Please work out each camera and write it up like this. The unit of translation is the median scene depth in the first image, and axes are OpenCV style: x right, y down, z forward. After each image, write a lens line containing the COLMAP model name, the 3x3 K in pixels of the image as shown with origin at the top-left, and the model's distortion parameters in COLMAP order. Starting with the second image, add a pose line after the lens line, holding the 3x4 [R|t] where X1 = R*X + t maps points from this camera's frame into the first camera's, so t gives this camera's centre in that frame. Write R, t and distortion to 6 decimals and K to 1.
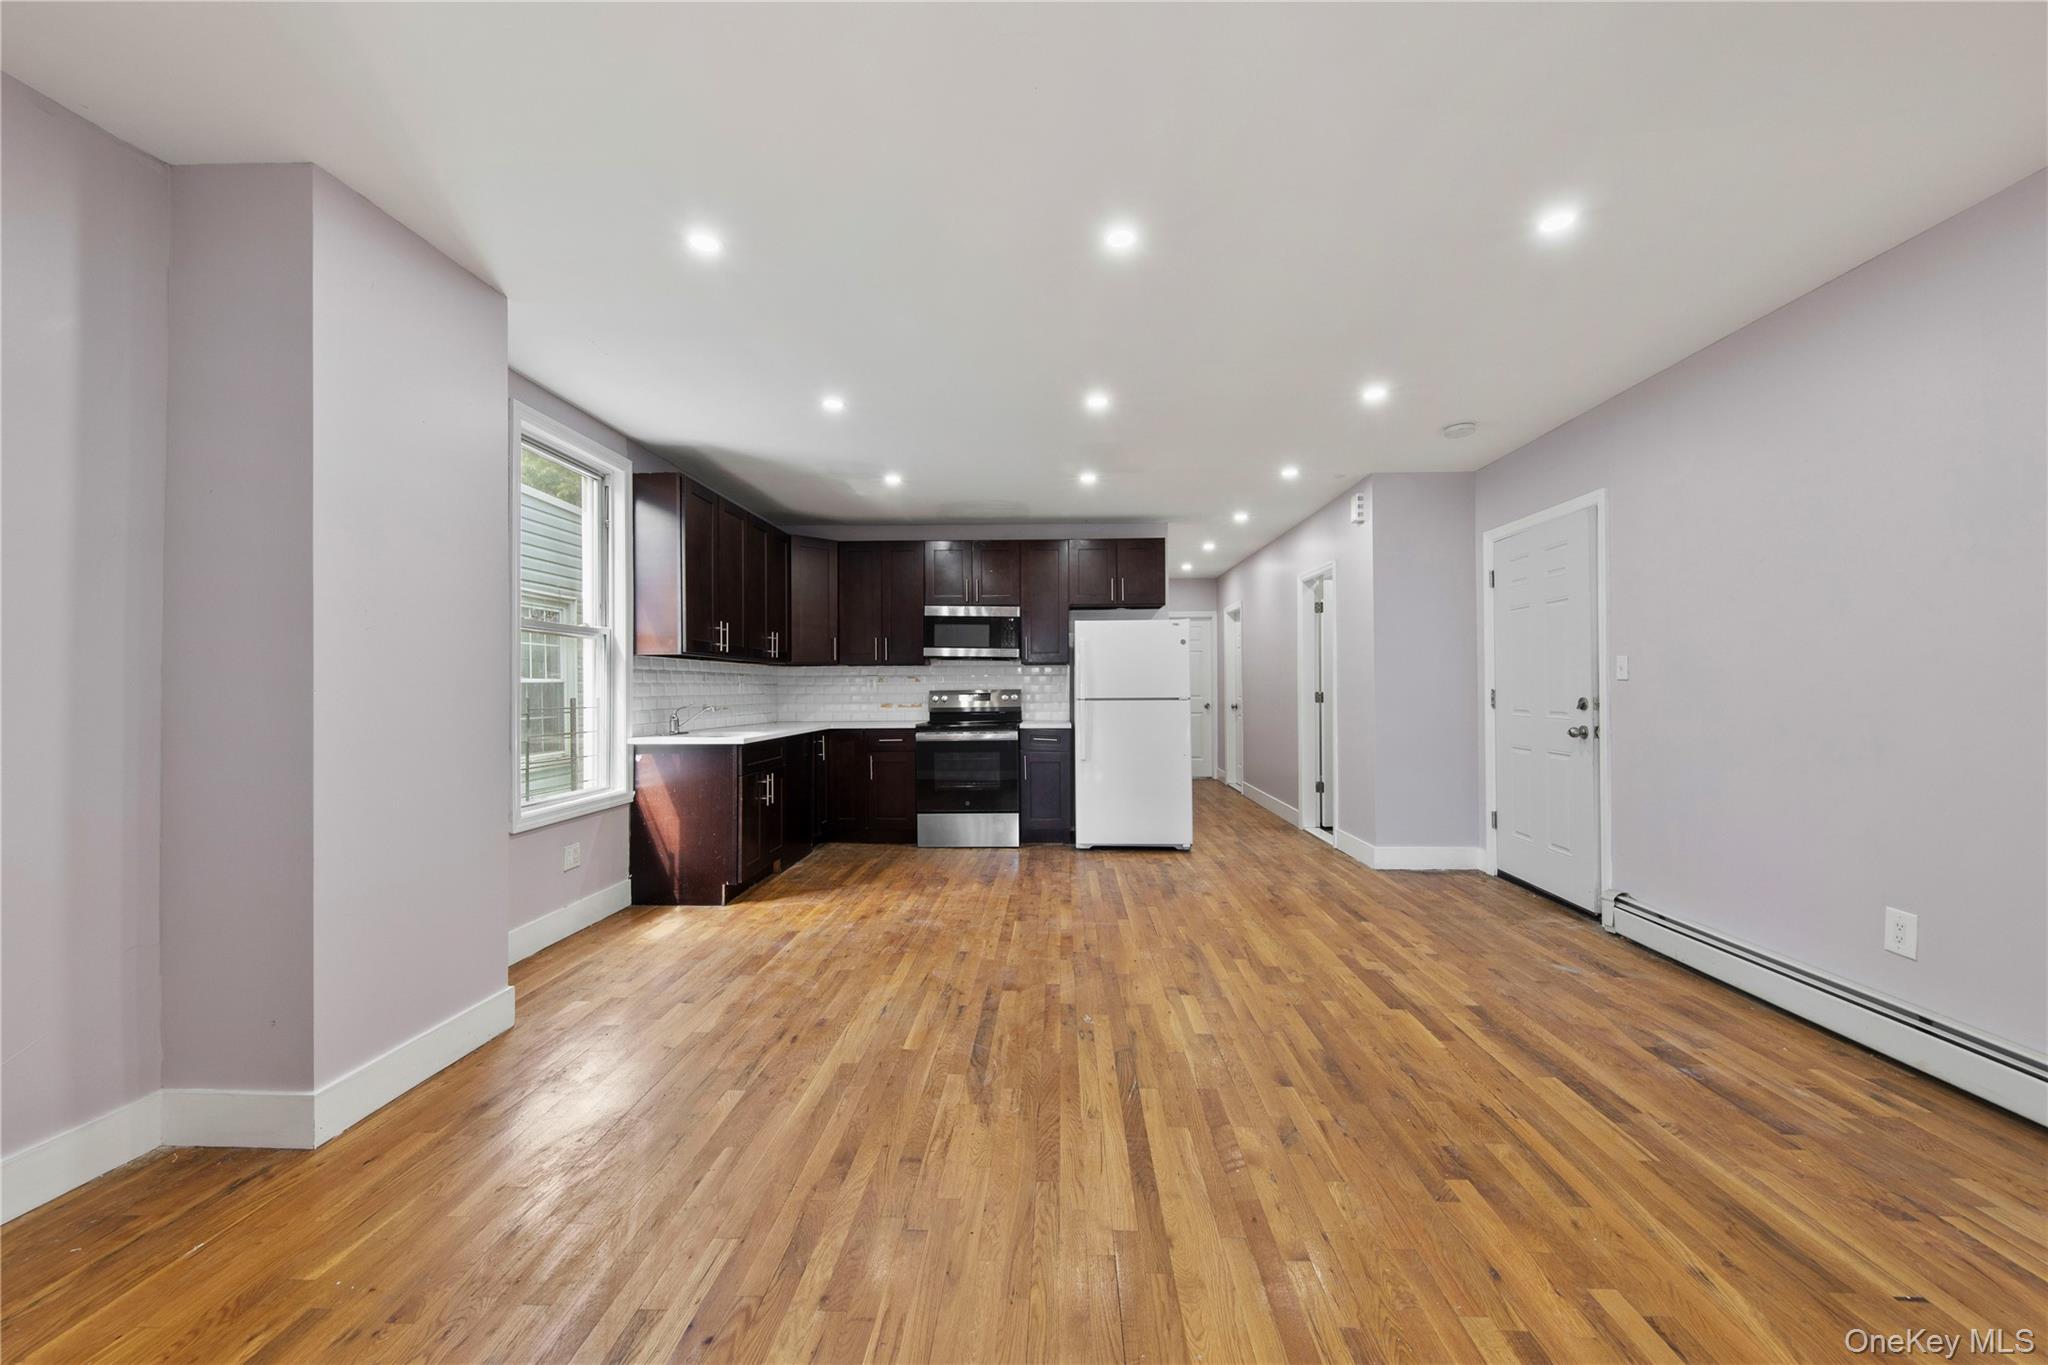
lens RADIAL K [[737.9, 0, 1031.8], [0, 737.9, 689.4], [0, 0, 1]] dist [-0.000462, -0.000094]
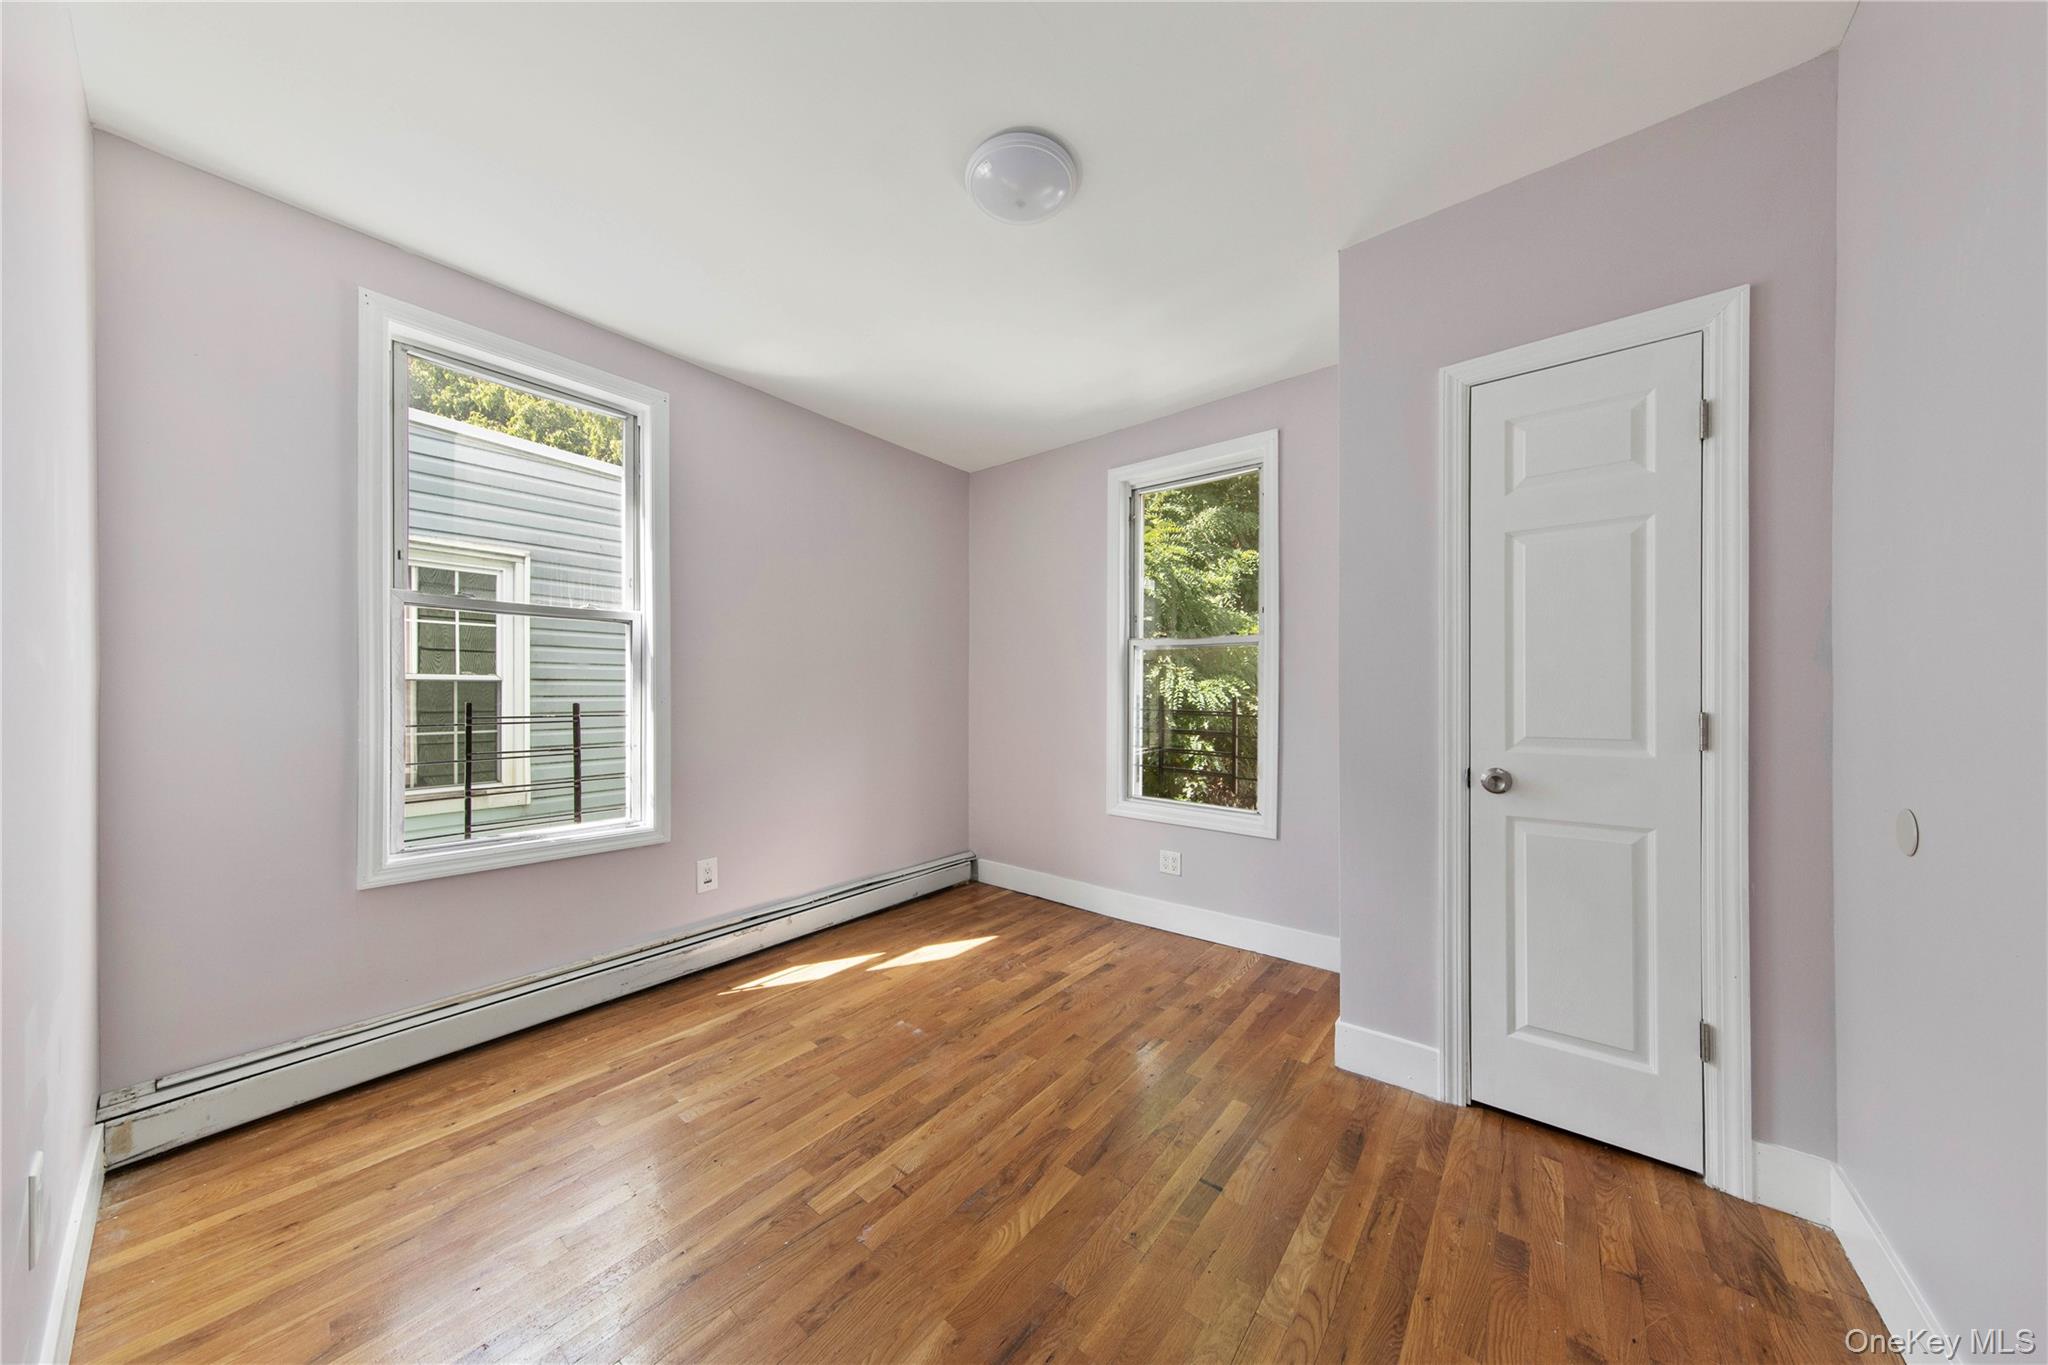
lens RADIAL K [[645.1, 0, 1029.5], [0, 645.1, 670.7], [0, 0, 1]] dist [0.005532, -0.000017]
pose [[0.816200, -0.024553, -0.577247, 0.112218], [0.011495, 0.999589, -0.026264, 0.003141], [0.577655, 0.014802, 0.816147, 0.534971]]
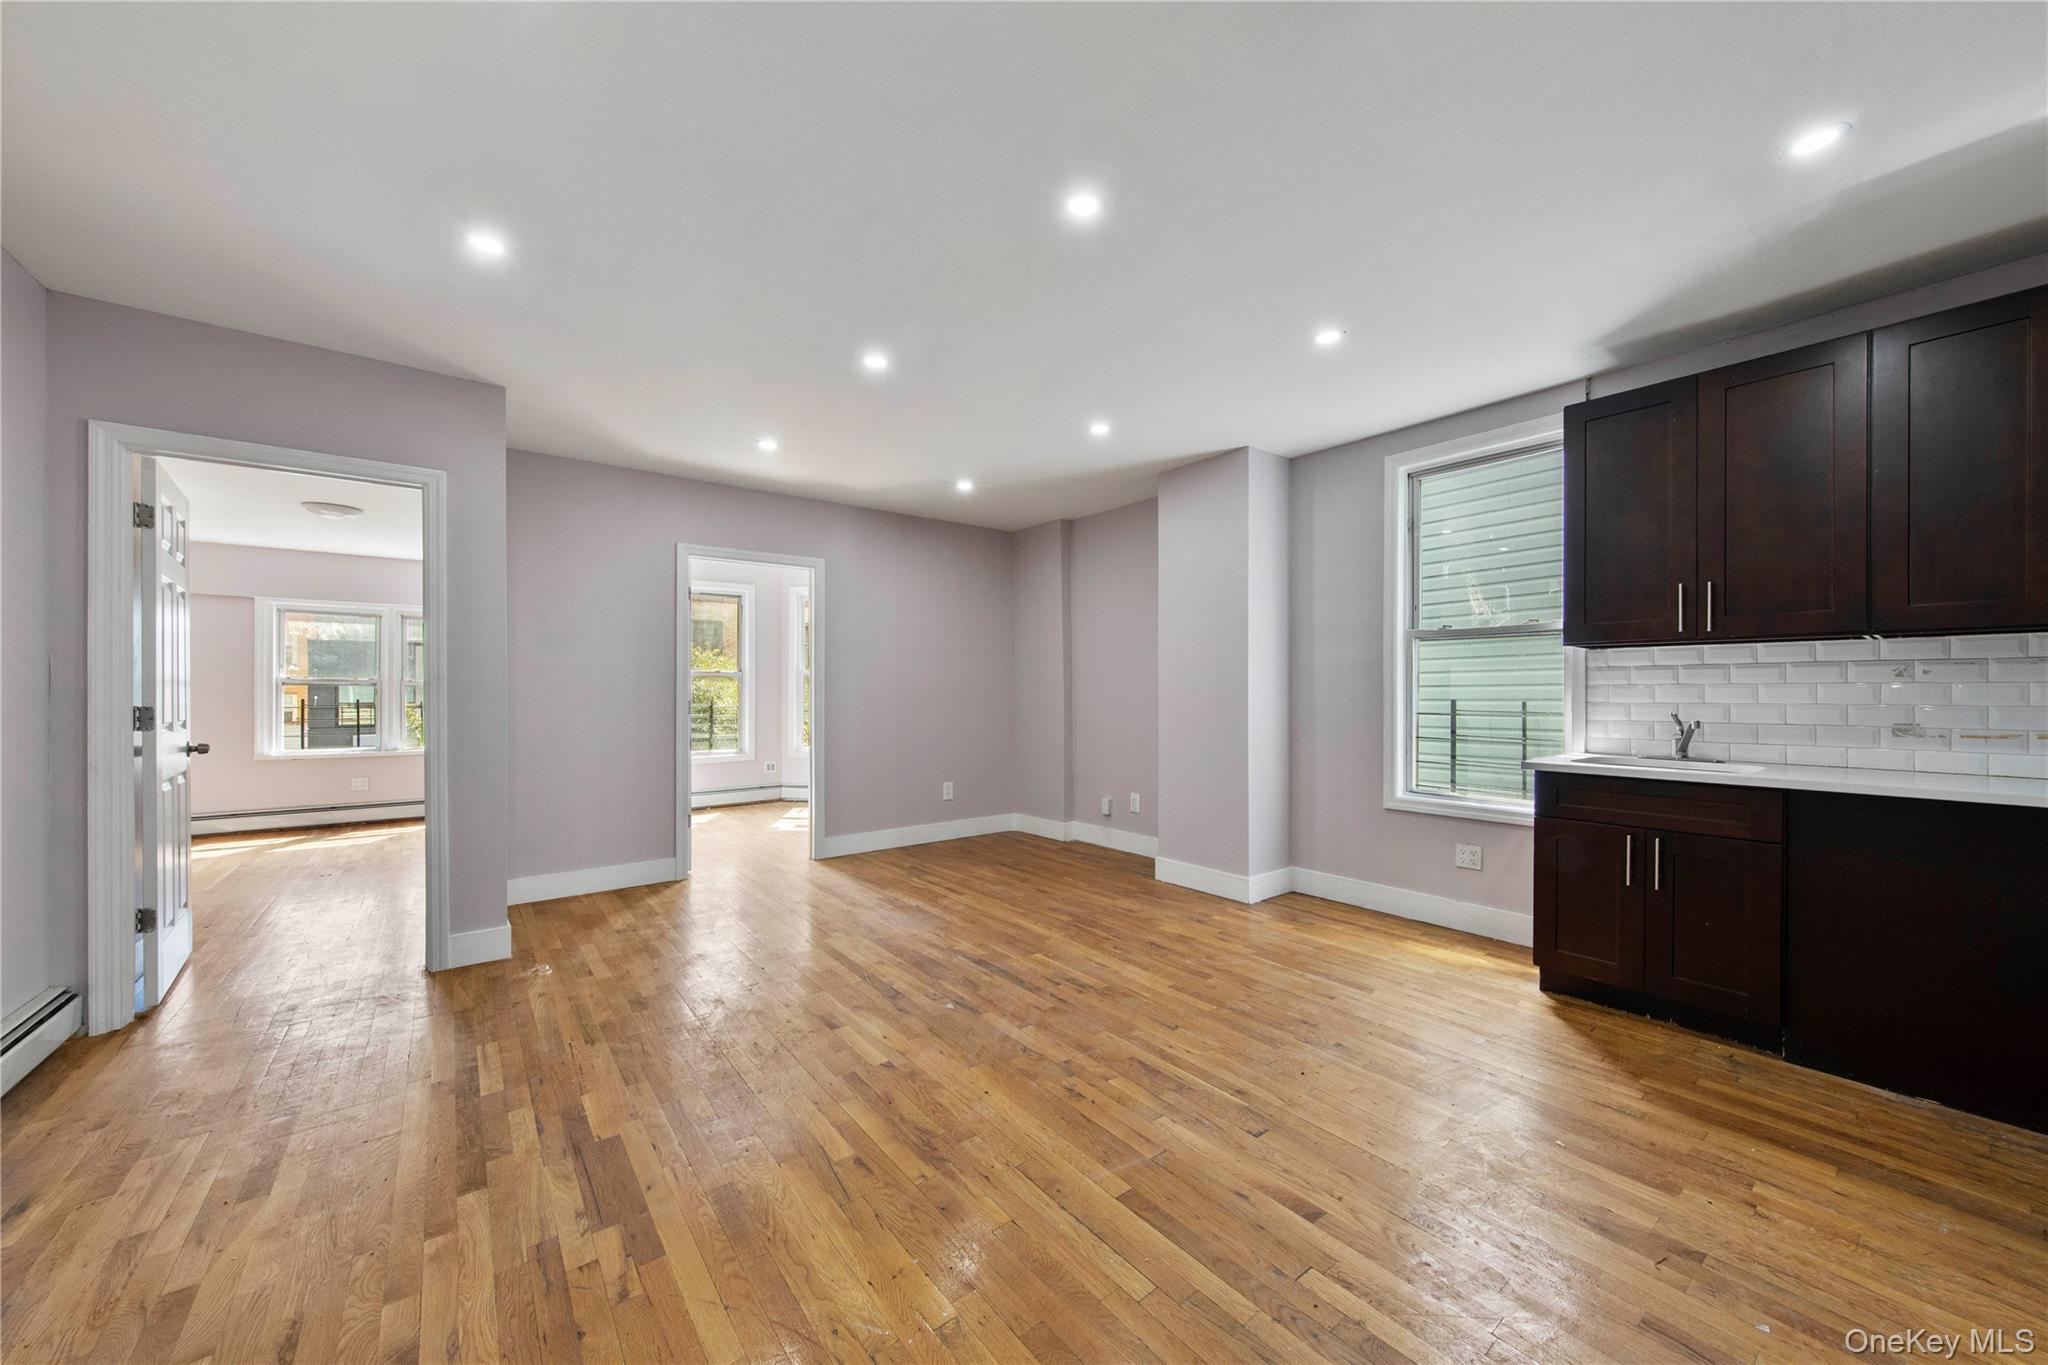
lens RADIAL K [[737.9, 0, 1031.8], [0, 737.9, 689.4], [0, 0, 1]] dist [-0.000462, -0.000094]
pose [[-0.760702, 0.002895, -0.649094, 0.344970], [0.001336, 0.999995, 0.002895, -0.005135], [0.649100, 0.001335, -0.760702, 0.968704]]
